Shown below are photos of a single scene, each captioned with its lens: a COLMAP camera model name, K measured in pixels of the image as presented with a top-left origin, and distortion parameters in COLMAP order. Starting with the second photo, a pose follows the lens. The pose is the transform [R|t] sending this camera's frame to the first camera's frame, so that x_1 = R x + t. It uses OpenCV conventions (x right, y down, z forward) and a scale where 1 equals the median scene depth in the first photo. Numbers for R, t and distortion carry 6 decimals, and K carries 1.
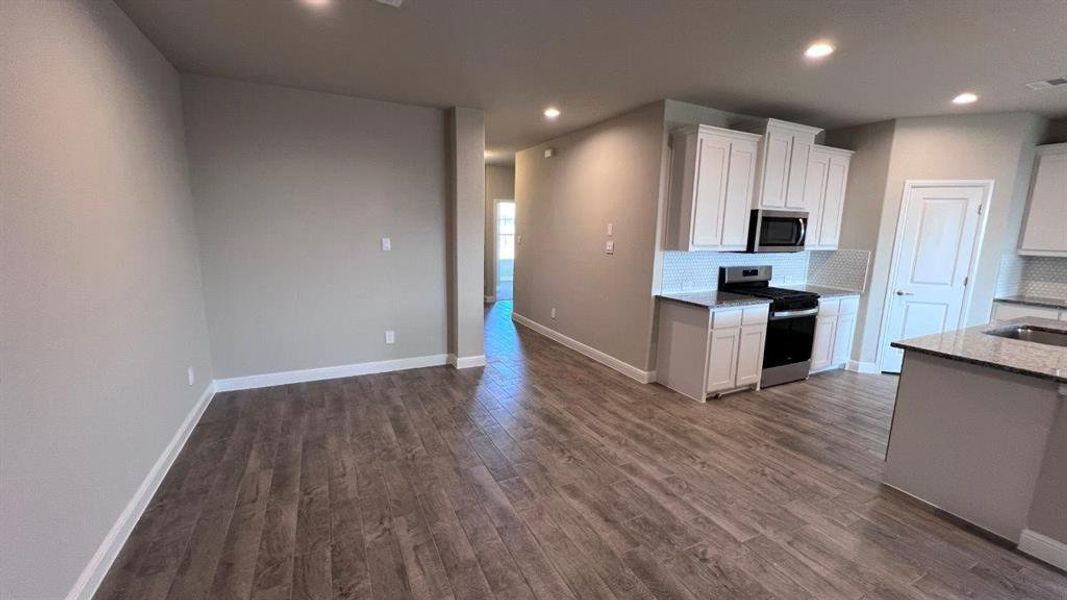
lens RADIAL K [[429.9, 0, 532.3], [0, 429.9, 303.6], [0, 0, 1]] dist [-0.000311, 0.000915]
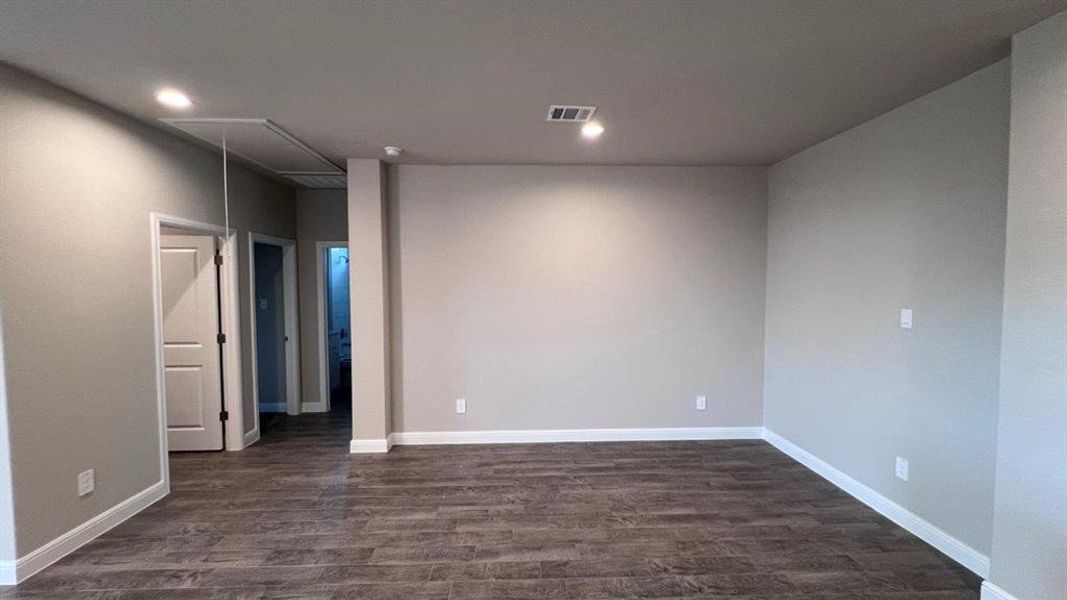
lens RADIAL K [[429.9, 0, 529.7], [0, 429.9, 302.9], [0, 0, 1]] dist [-0.000311, 0.000915]
pose [[-0.409158, 0.024314, -0.912140, 0.594297], [-0.166028, 0.980974, 0.100624, -0.172107], [0.897232, 0.192612, -0.397336, 0.972522]]
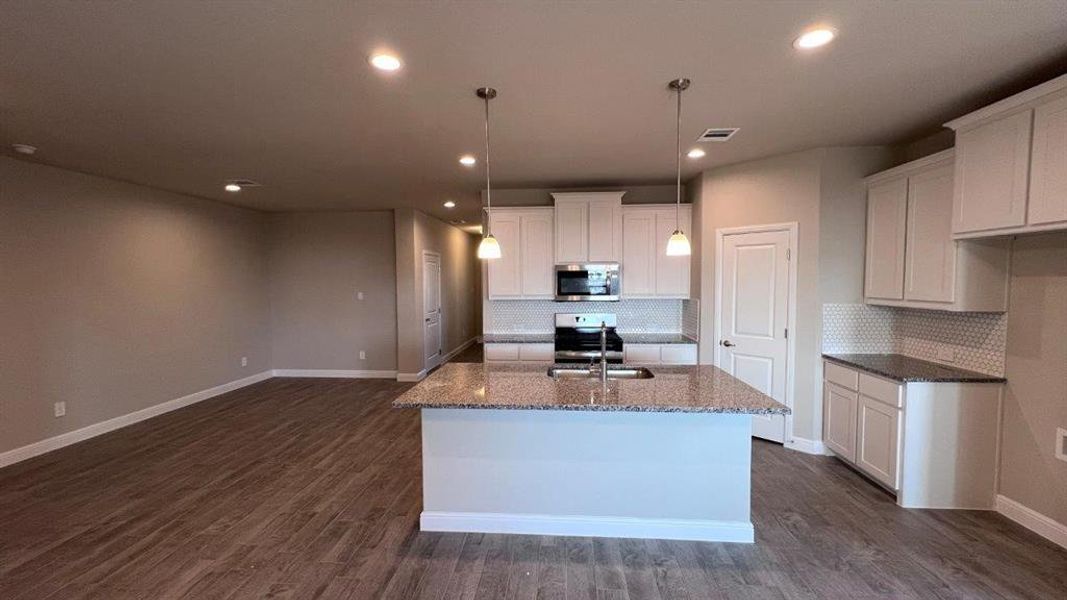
lens RADIAL K [[429.9, 0, 528.8], [0, 429.9, 300.0], [0, 0, 1]] dist [-0.000311, 0.000915]
pose [[0.856505, -0.002149, -0.516135, 1.338093], [-0.066807, 0.991118, -0.114990, 0.024770], [0.511797, 0.132970, 0.848753, -0.054357]]
